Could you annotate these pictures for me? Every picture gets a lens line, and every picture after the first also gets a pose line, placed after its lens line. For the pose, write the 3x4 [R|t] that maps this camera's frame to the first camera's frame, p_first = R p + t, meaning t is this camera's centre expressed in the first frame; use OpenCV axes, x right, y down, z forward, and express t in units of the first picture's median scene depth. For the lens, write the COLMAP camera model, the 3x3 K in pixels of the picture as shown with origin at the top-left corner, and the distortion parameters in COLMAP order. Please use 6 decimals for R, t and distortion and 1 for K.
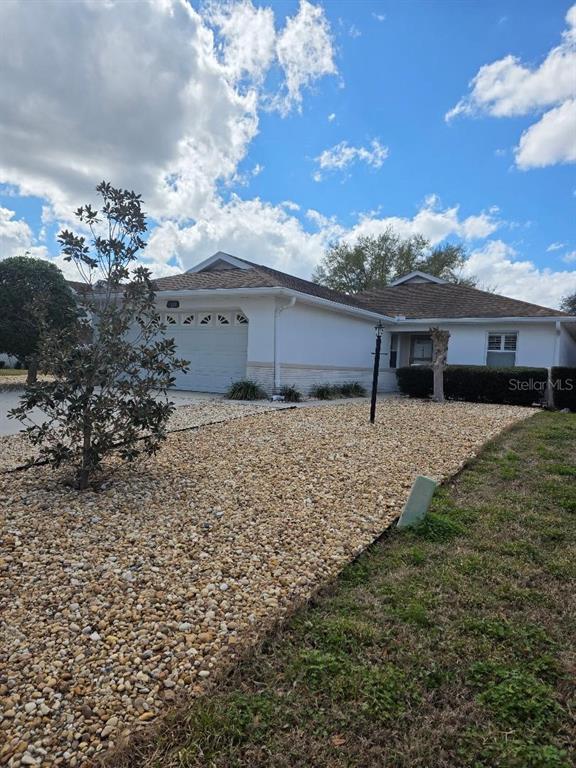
lens RADIAL K [[509.0, 0, 288.0], [0, 509.0, 384.0], [0, 0, 1]] dist [0.049320, -0.057571]
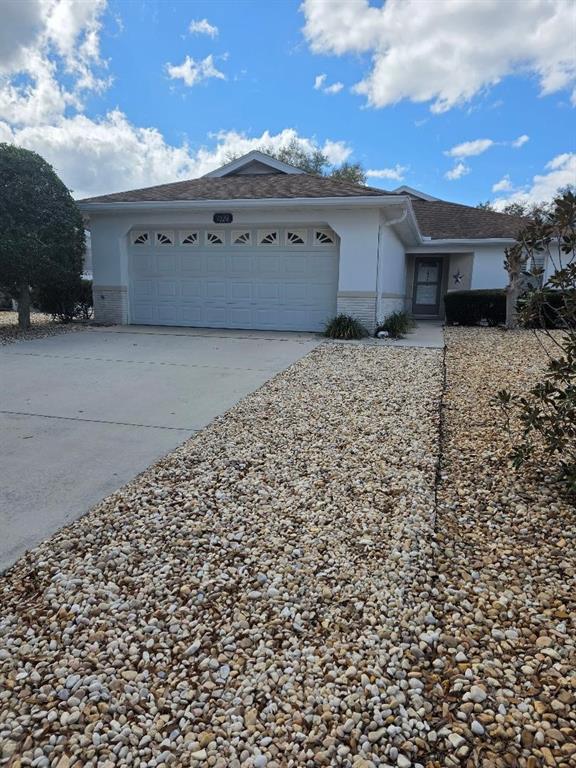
lens RADIAL K [[509.0, 0, 288.0], [0, 509.0, 384.0], [0, 0, 1]] dist [0.049320, -0.057571]
pose [[0.968933, -0.060716, 0.239753, -0.331379], [0.025163, 0.988568, 0.148659, -0.019078], [-0.246039, -0.138007, 0.959385, 0.194368]]
